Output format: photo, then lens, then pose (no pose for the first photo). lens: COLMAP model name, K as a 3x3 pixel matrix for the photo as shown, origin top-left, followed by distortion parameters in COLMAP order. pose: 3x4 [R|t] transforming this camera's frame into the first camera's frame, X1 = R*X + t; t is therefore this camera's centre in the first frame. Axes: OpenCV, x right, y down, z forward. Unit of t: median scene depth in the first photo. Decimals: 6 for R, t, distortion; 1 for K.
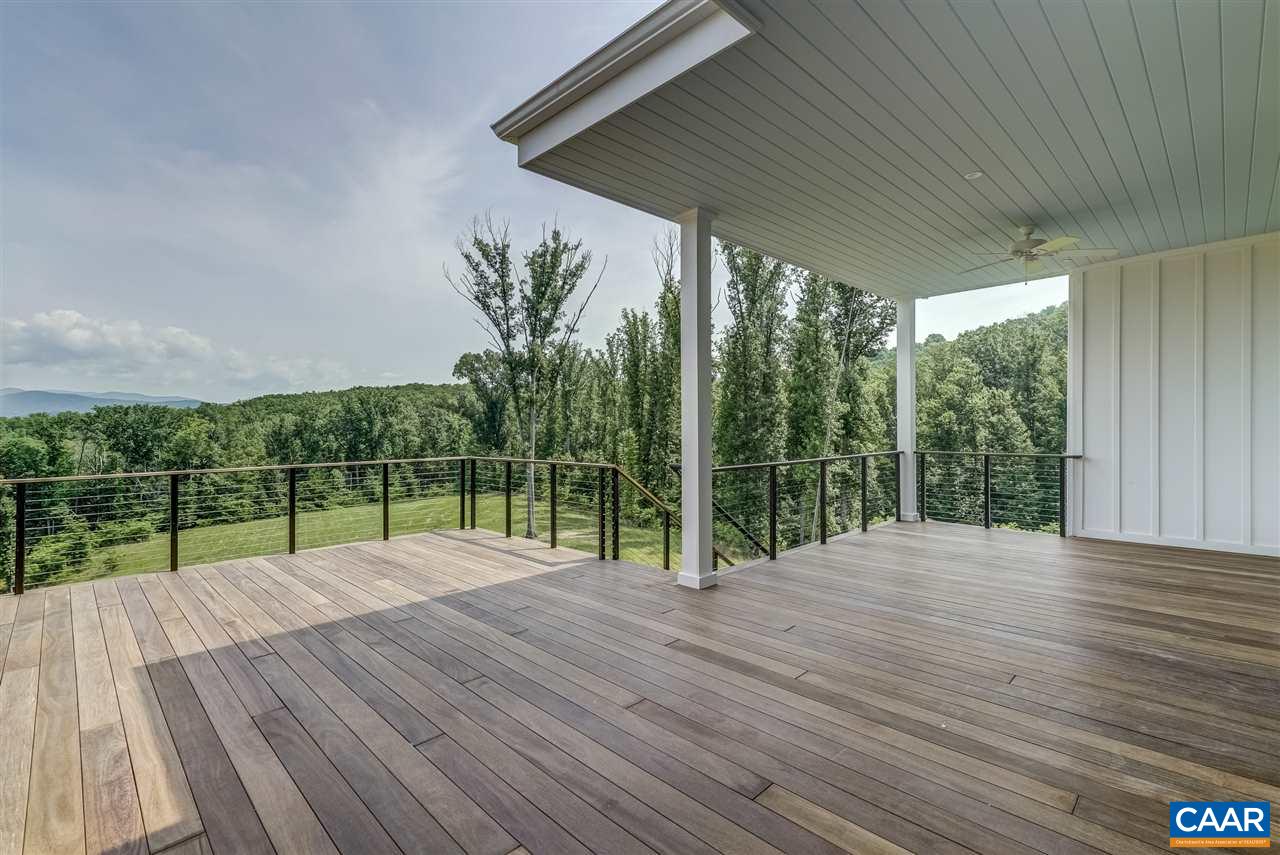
lens RADIAL K [[576.5, 0, 644.5], [0, 576.5, 421.0], [0, 0, 1]] dist [0.015538, 0.000367]
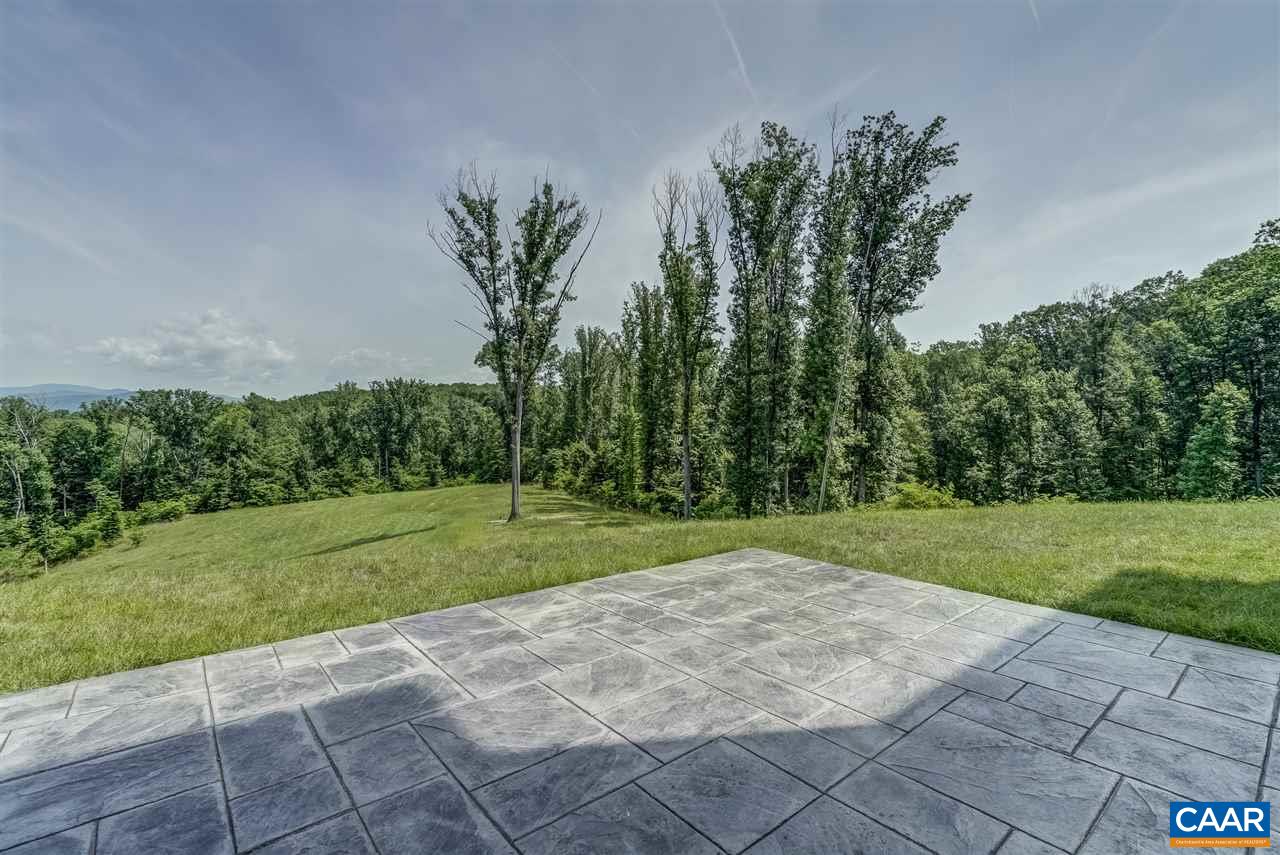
lens RADIAL K [[570.0, 0, 640.1], [0, 570.0, 422.6], [0, 0, 1]] dist [0.015047, -0.000209]
pose [[0.996188, 0.015702, -0.085807, 0.073580], [-0.016349, 0.999843, -0.006840, 0.049893], [0.085686, 0.008216, 0.996288, 0.107847]]
